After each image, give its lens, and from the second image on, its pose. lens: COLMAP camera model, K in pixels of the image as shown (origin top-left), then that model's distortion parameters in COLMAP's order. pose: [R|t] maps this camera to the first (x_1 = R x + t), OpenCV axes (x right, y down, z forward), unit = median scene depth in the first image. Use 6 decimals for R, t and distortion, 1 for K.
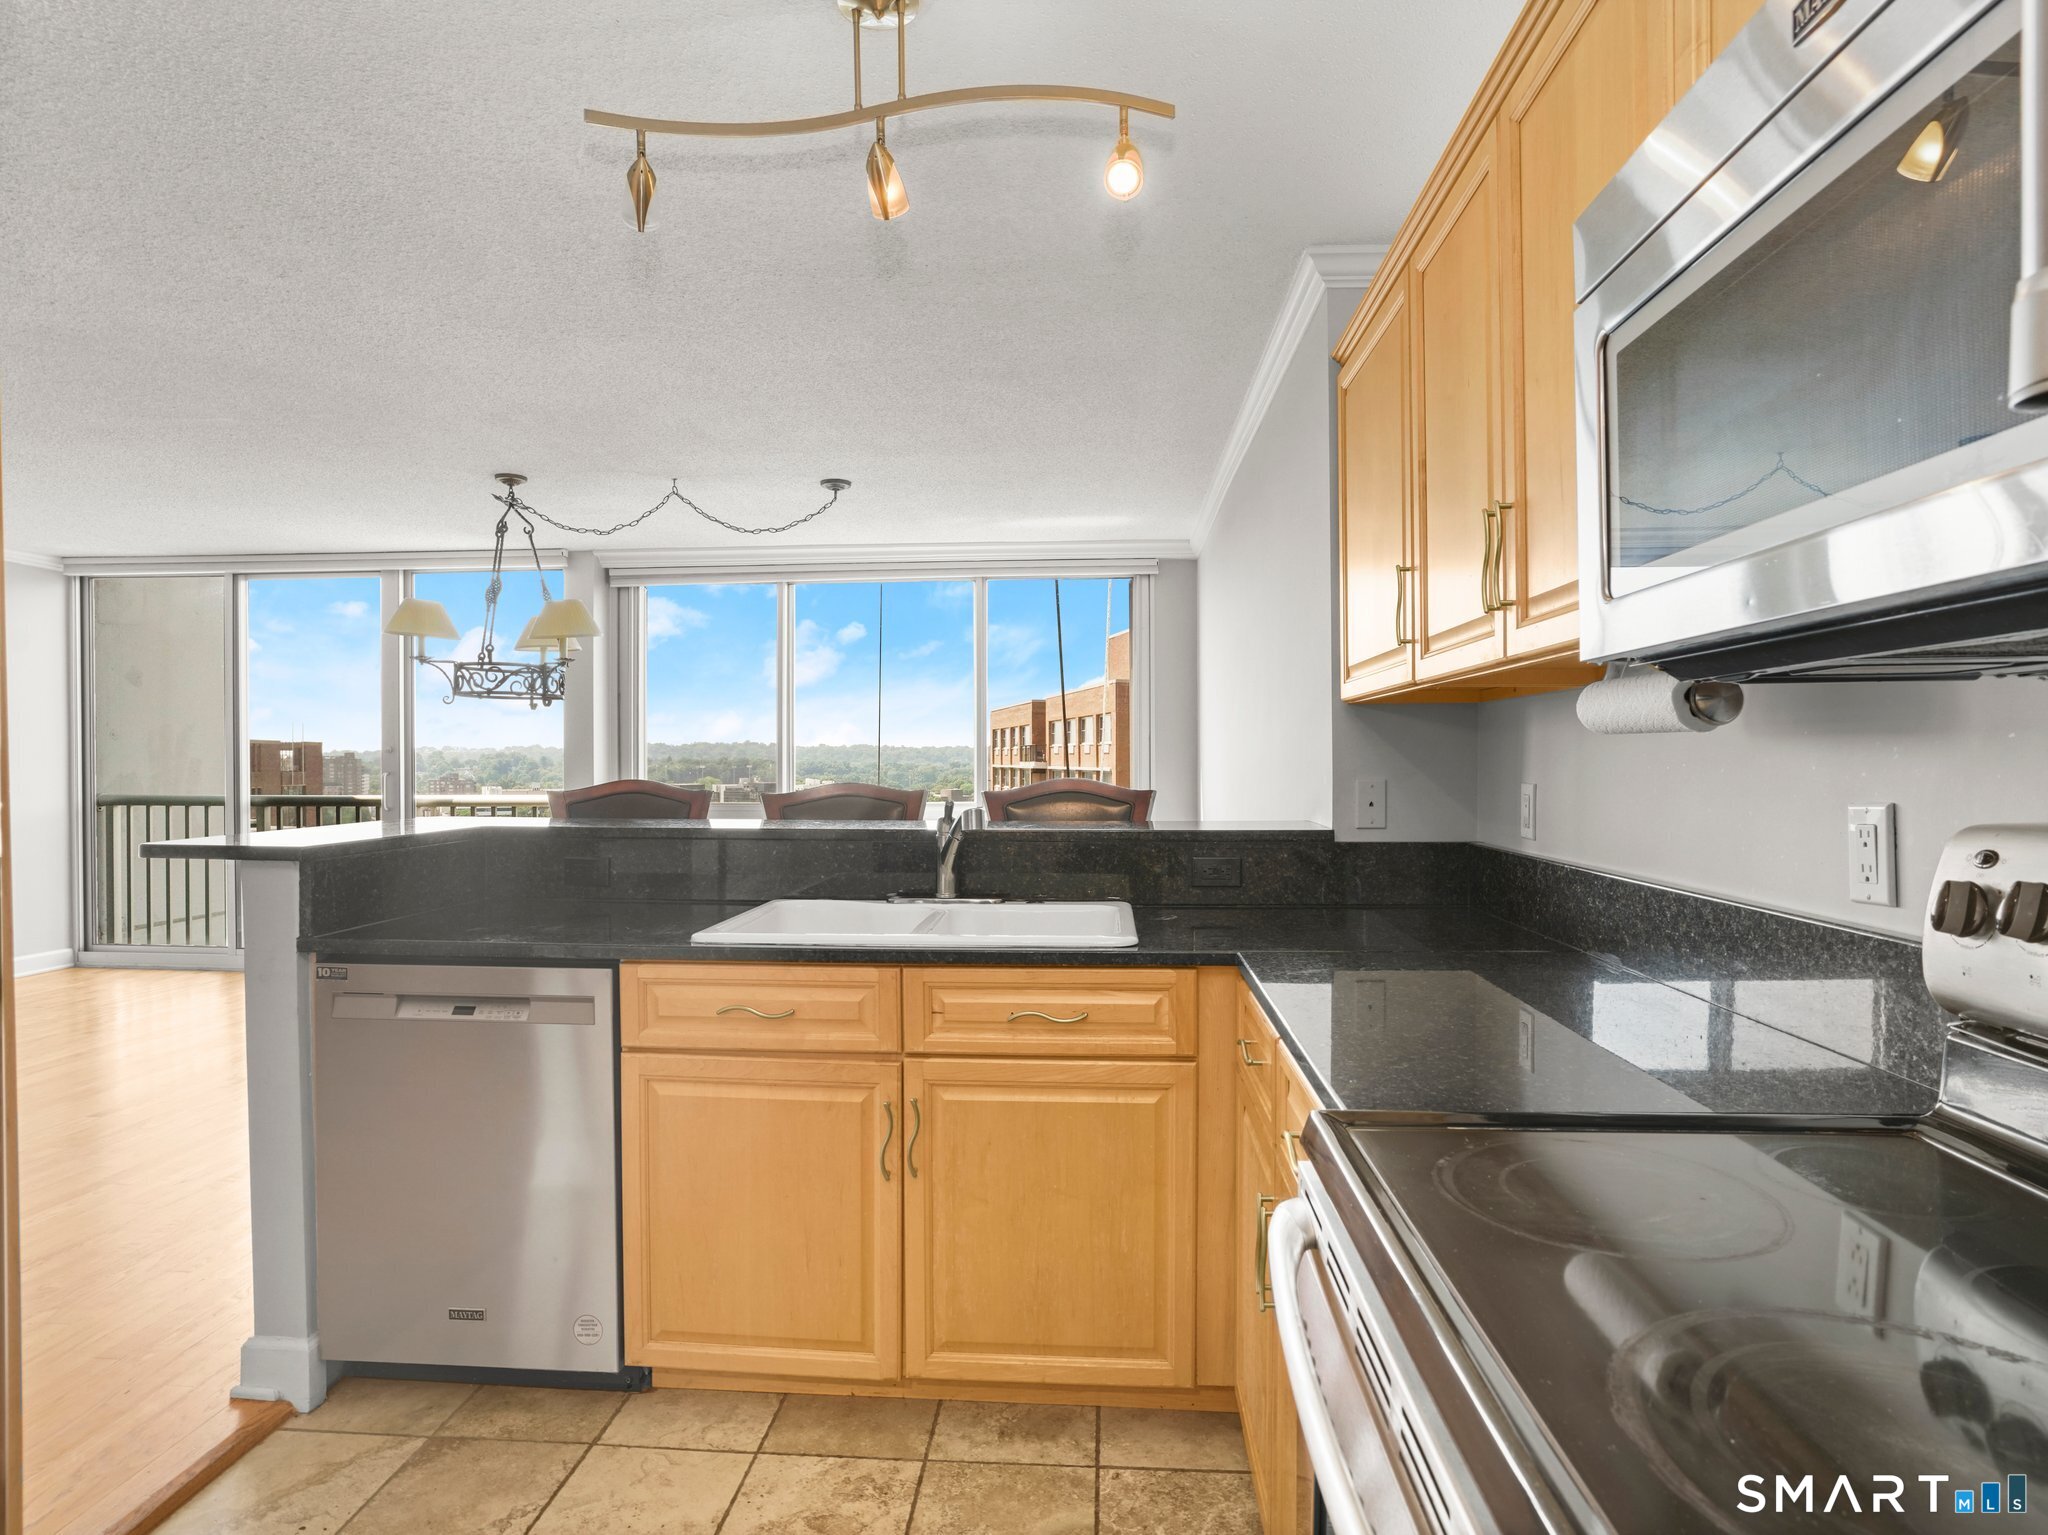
lens RADIAL K [[1133.6, 0, 1025.5], [0, 1133.6, 776.3], [0, 0, 1]] dist [-0.073940, 0.053088]
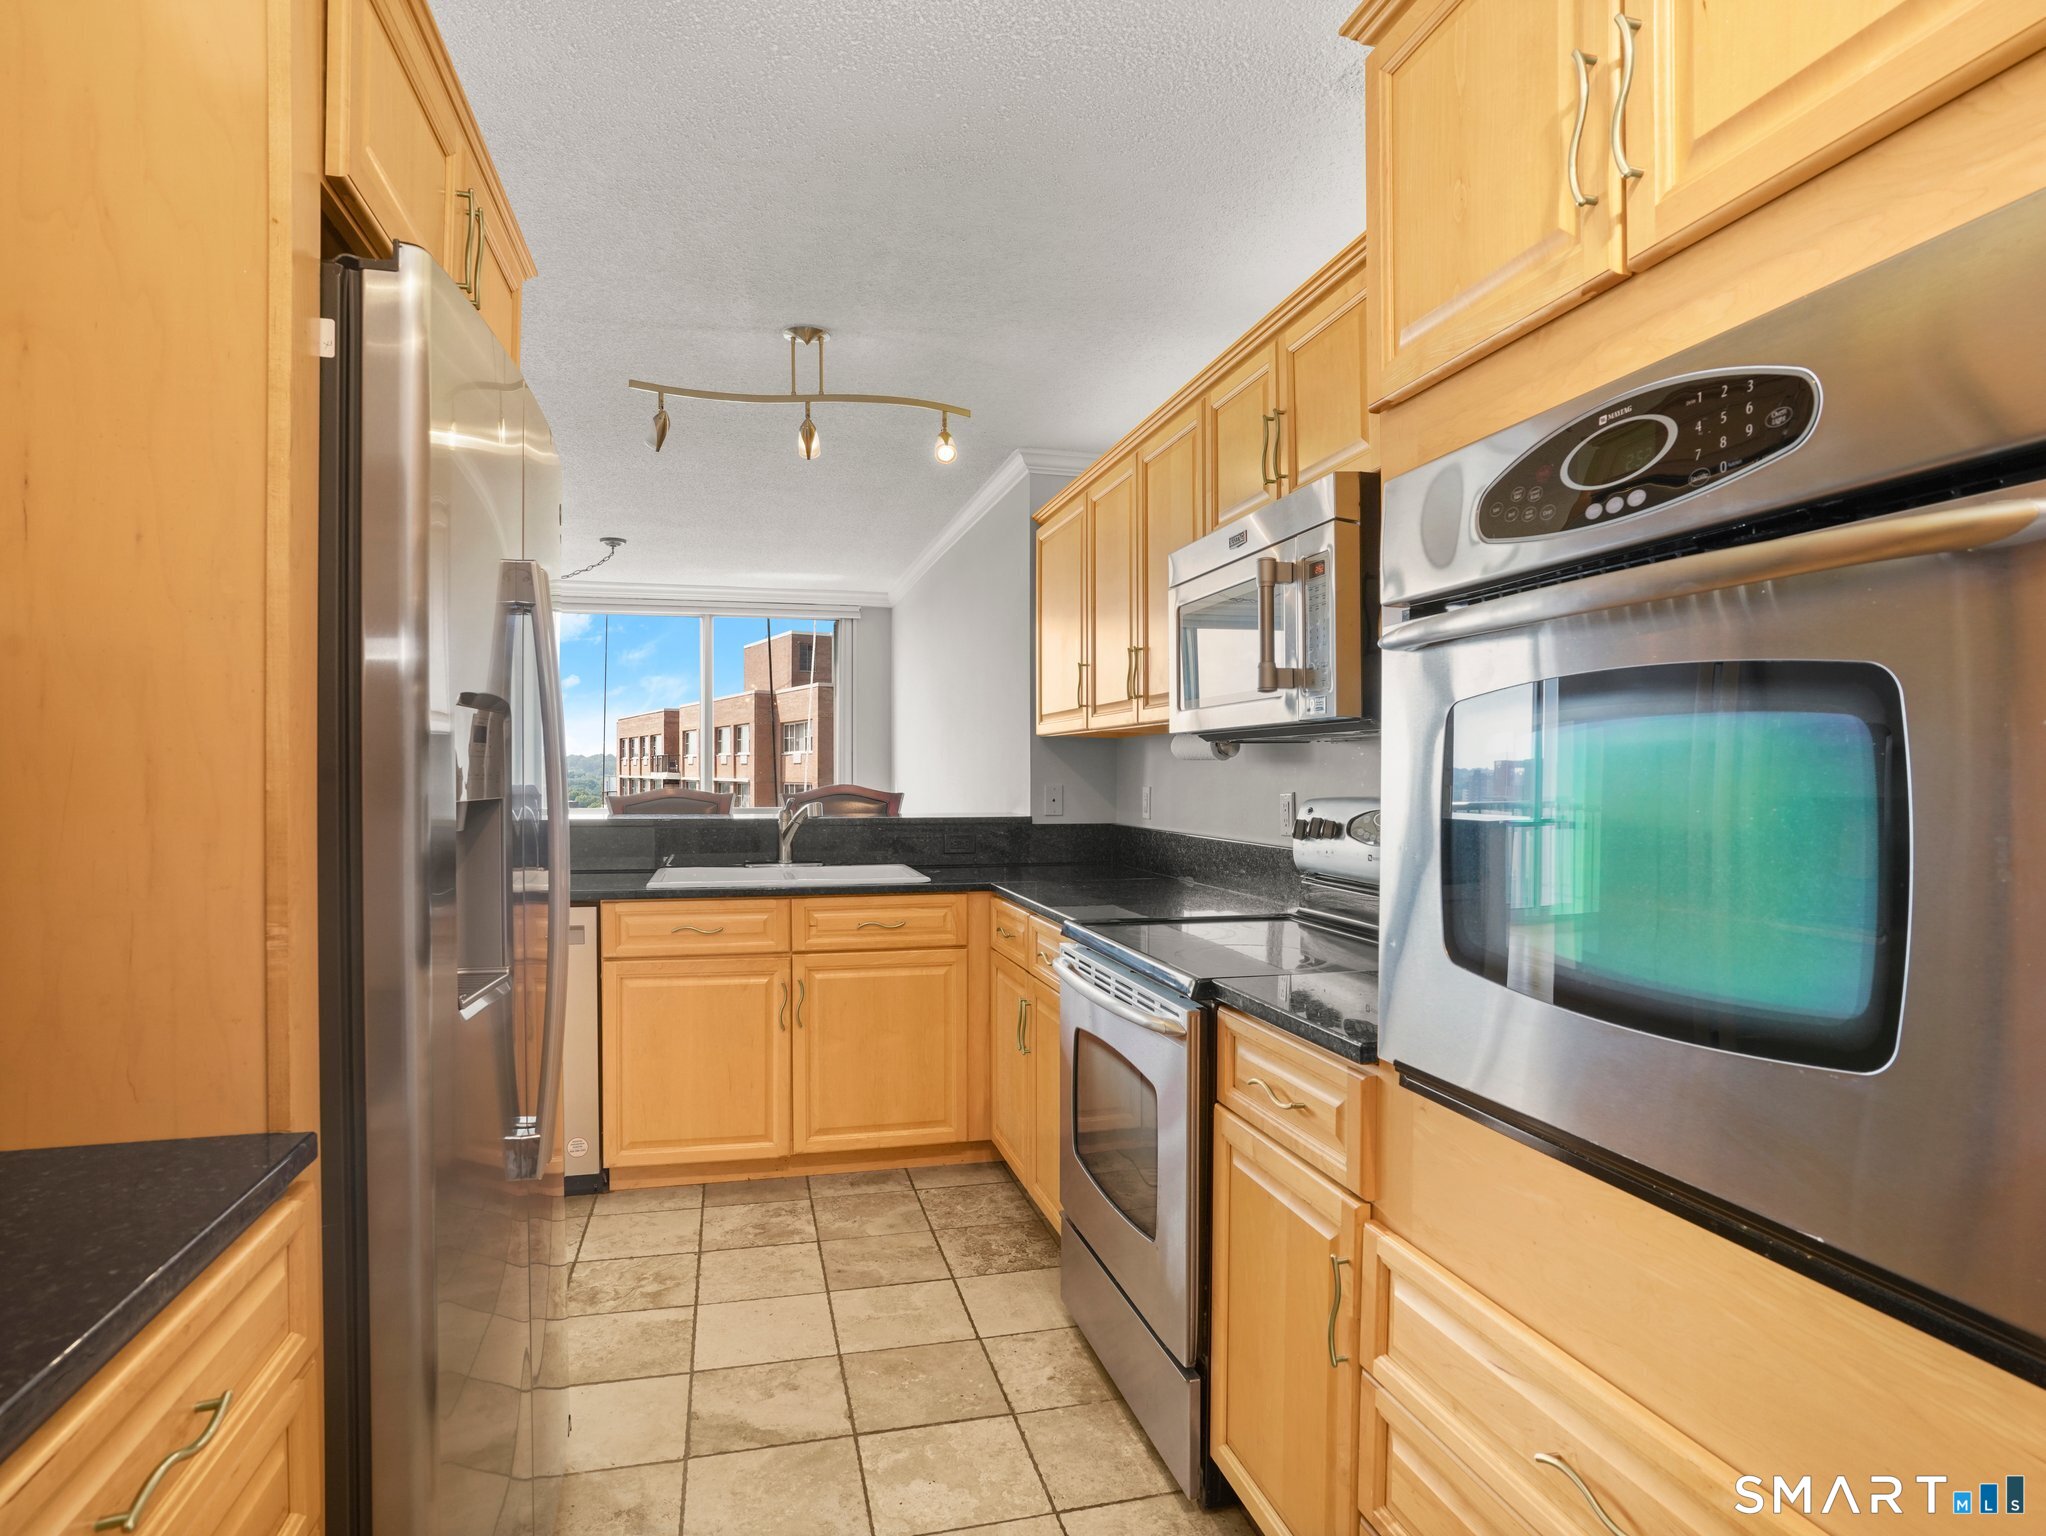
lens RADIAL K [[1132.5, 0, 1024.5], [0, 1132.5, 776.8], [0, 0, 1]] dist [-0.073940, 0.053088]
pose [[0.948954, 0.004070, 0.315389, -0.301951], [-0.000991, 0.999950, -0.009922, 0.009648], [-0.315413, 0.009103, 0.948911, -0.644564]]
